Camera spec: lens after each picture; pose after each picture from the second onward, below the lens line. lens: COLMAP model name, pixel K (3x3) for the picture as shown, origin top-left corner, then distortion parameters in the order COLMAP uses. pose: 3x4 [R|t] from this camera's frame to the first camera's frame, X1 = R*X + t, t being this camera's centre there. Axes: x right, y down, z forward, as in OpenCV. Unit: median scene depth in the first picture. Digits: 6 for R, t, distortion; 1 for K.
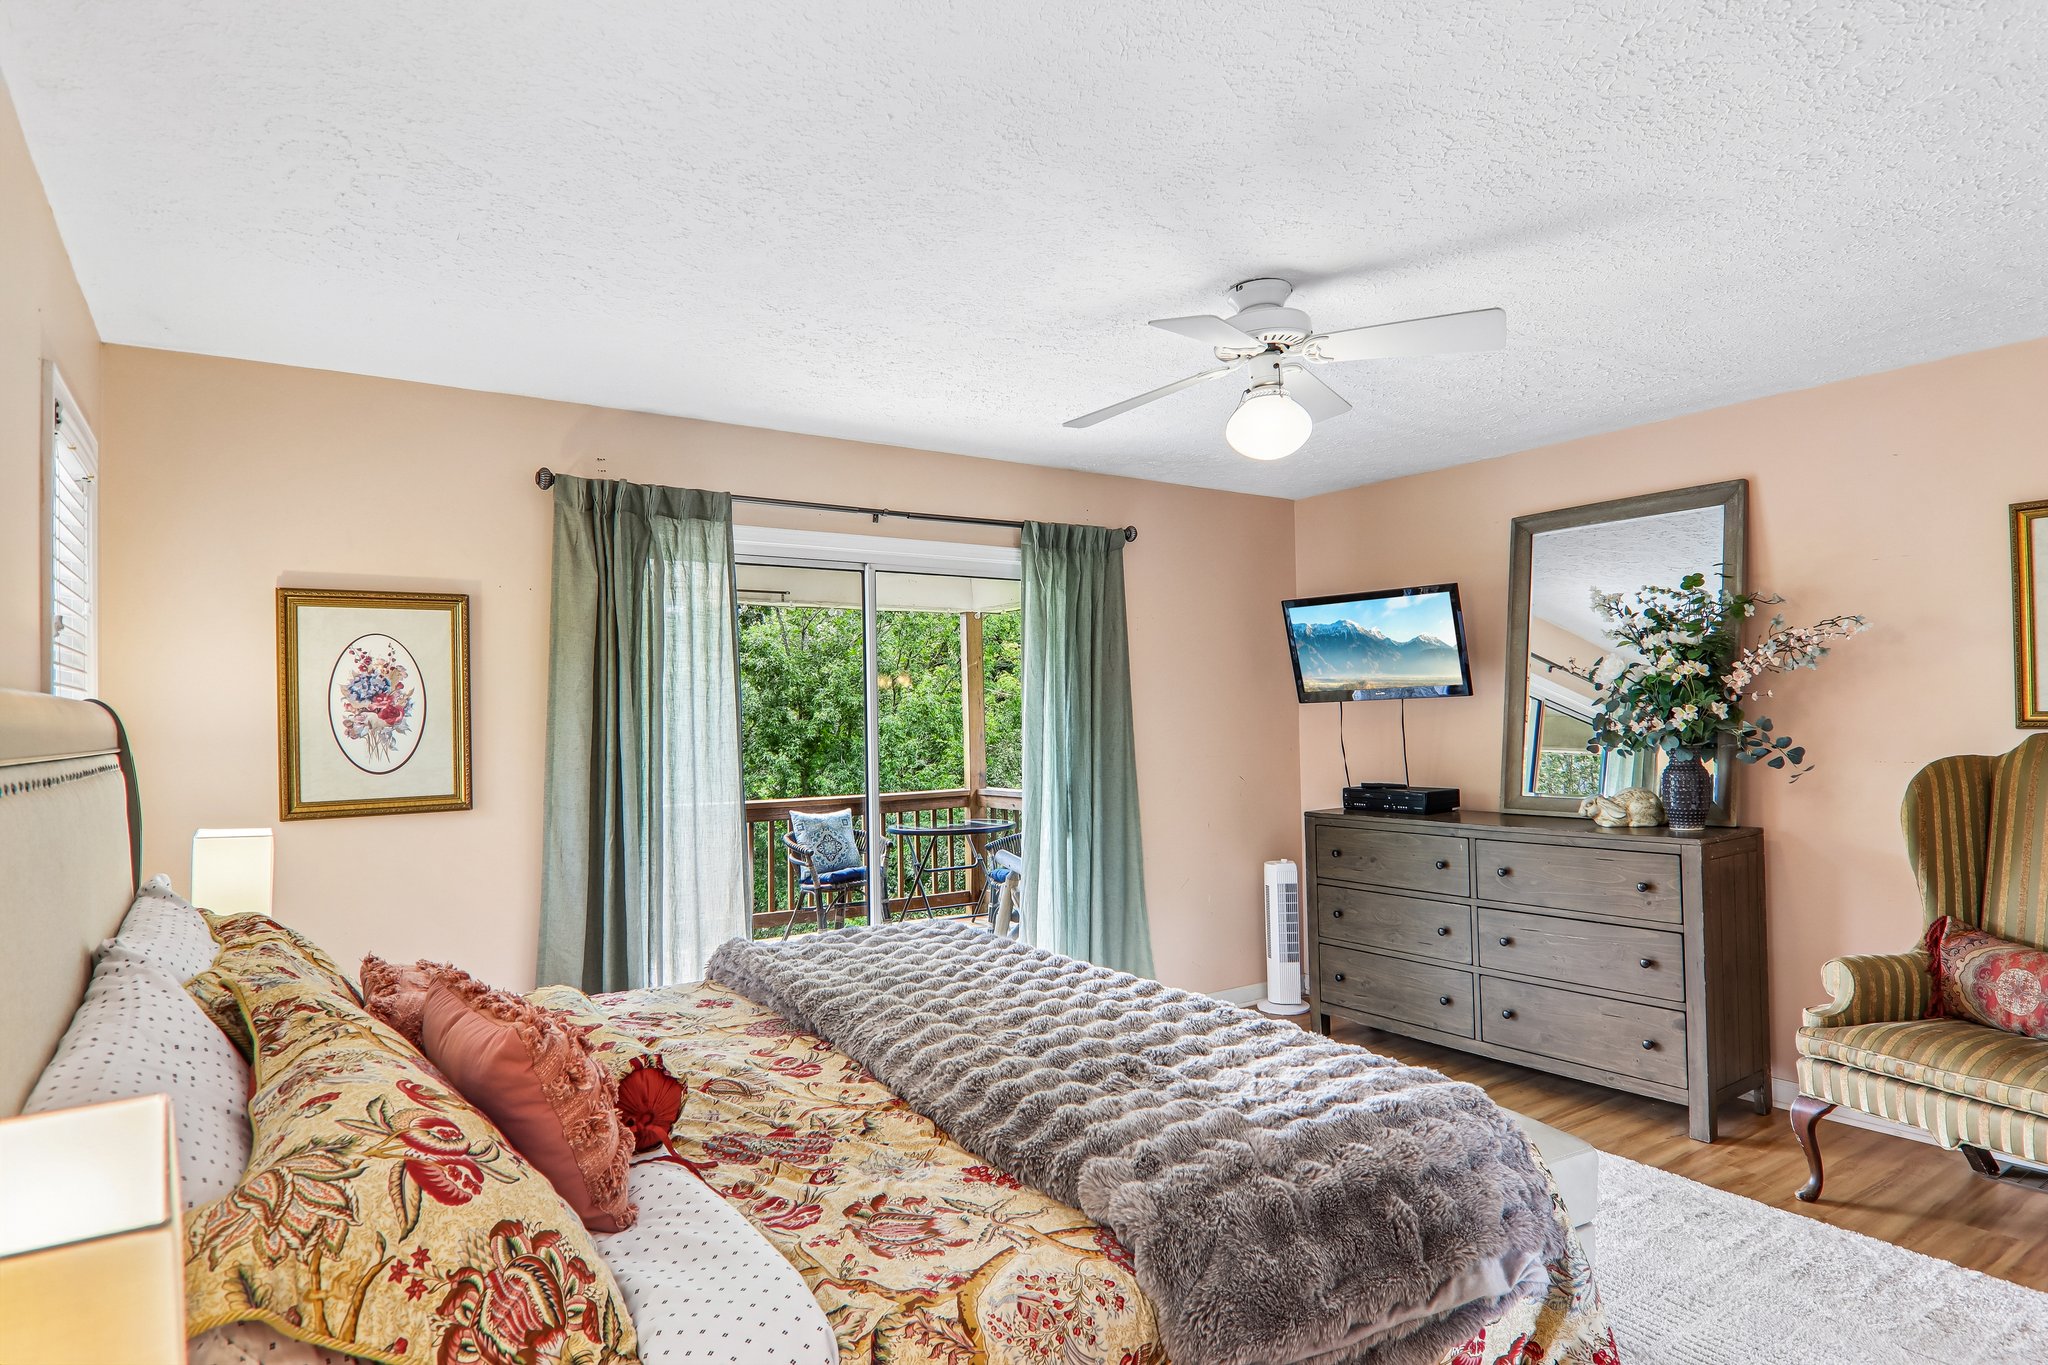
lens RADIAL K [[1145.6, 0, 1023.1], [0, 1145.6, 692.8], [0, 0, 1]] dist [0.026174, -0.018695]
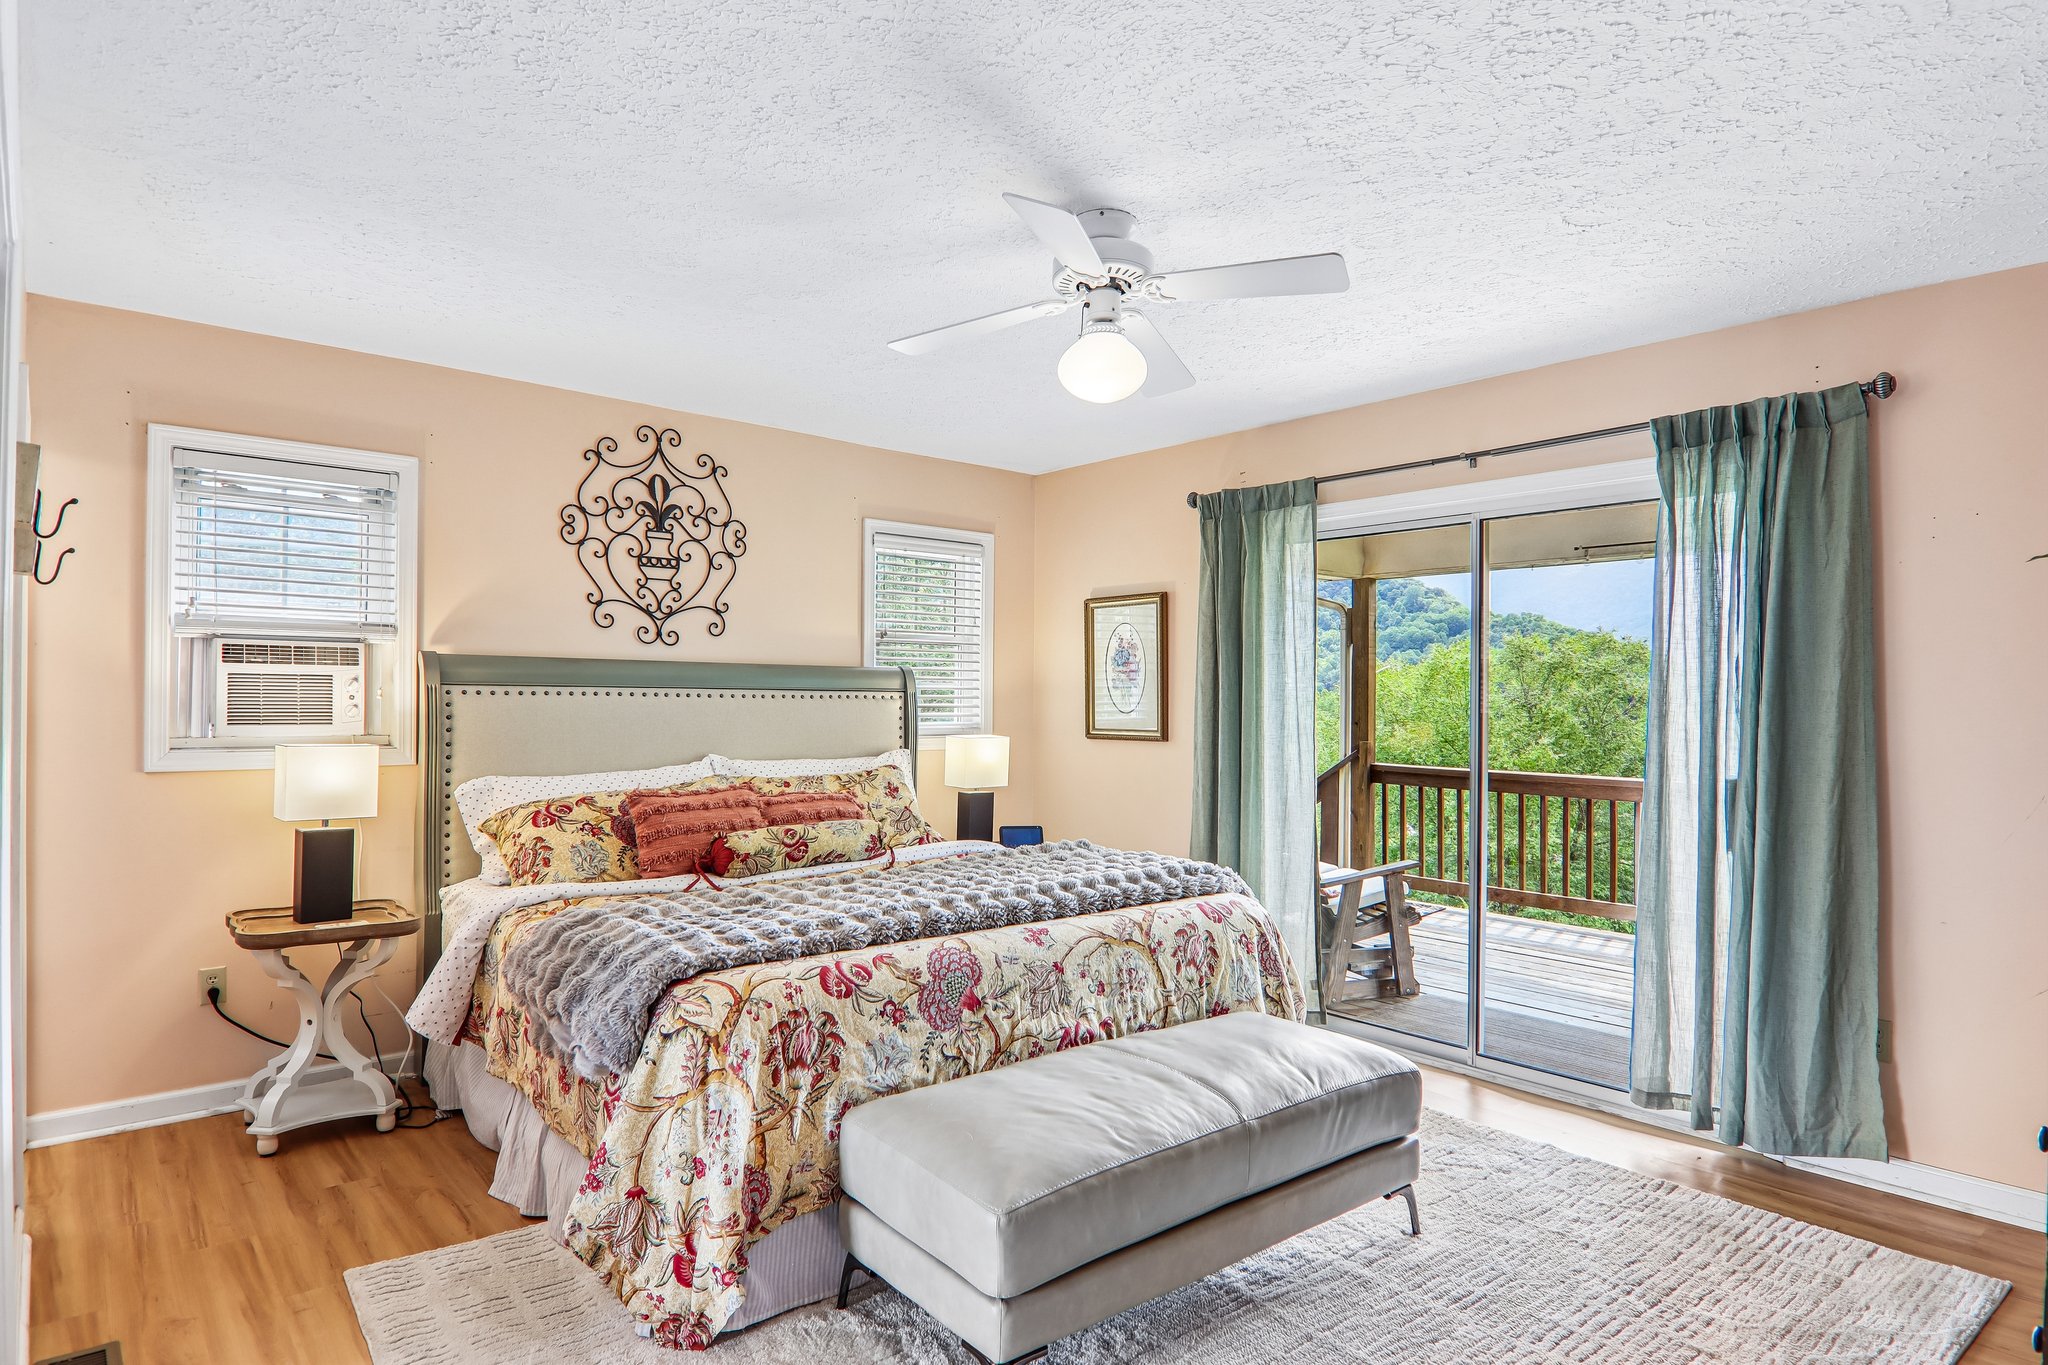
lens RADIAL K [[1145.6, 0, 1028.9], [0, 1145.6, 678.1], [0, 0, 1]] dist [0.026174, -0.018695]
pose [[0.118664, 0.007382, -0.992907, 0.900771], [0.010508, 0.999907, 0.008690, 0.007357], [0.992879, -0.011464, 0.118575, 0.663314]]
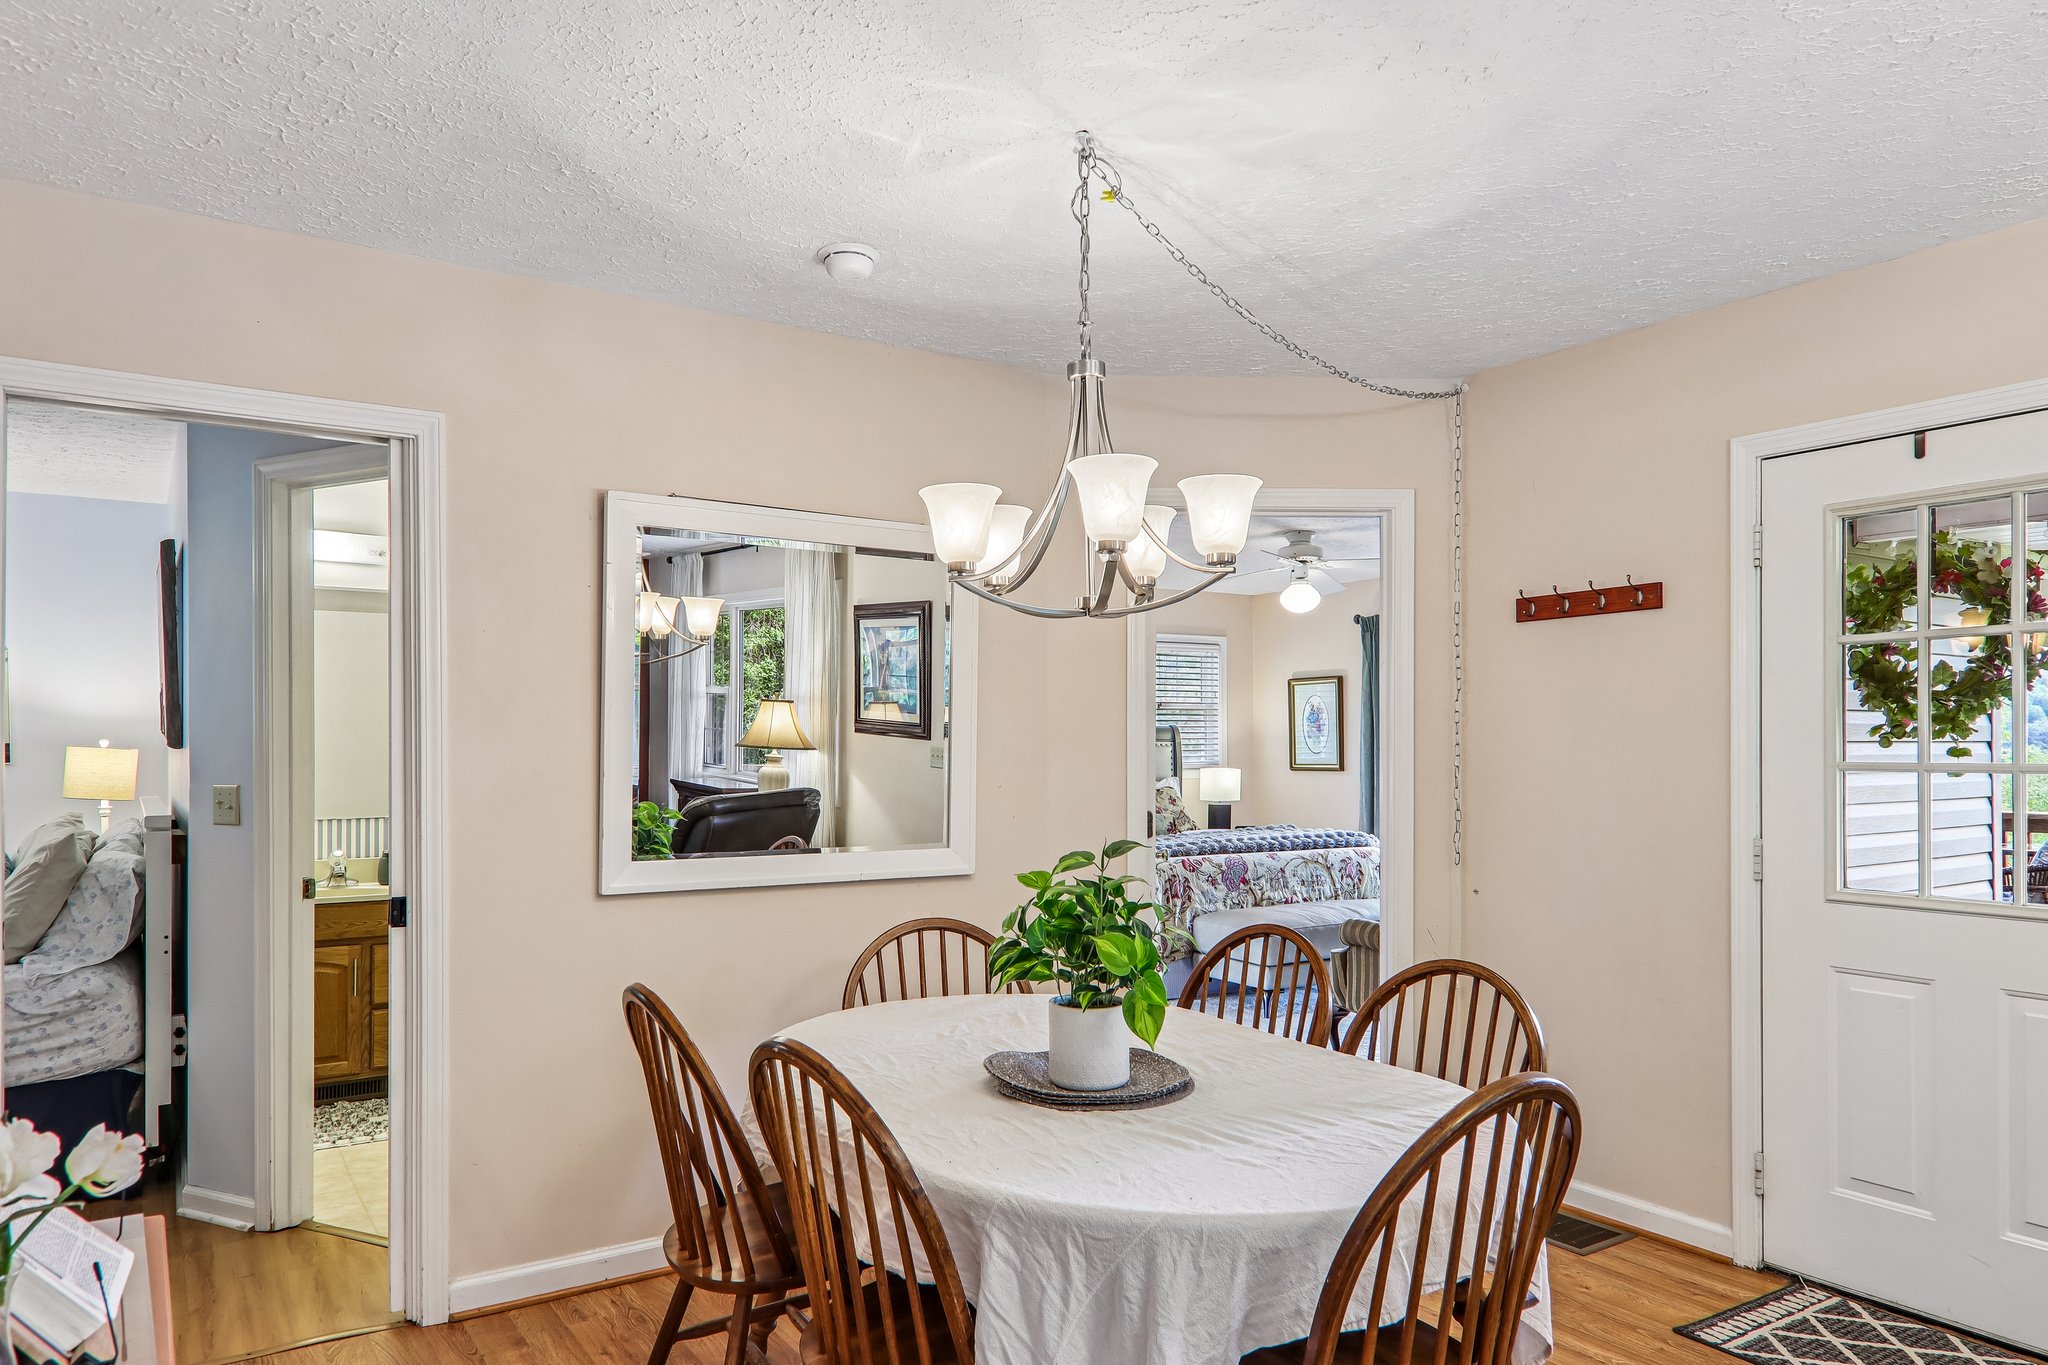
lens RADIAL K [[1345.8, 0, 1033.4], [0, 1345.8, 719.1], [0, 0, 1]] dist [0.012328, 0.002612]
pose [[-0.009815, 0.004038, -0.999944, 2.120144], [0.024014, 0.999704, 0.003802, -0.024899], [0.999663, -0.023976, -0.009909, 0.430217]]
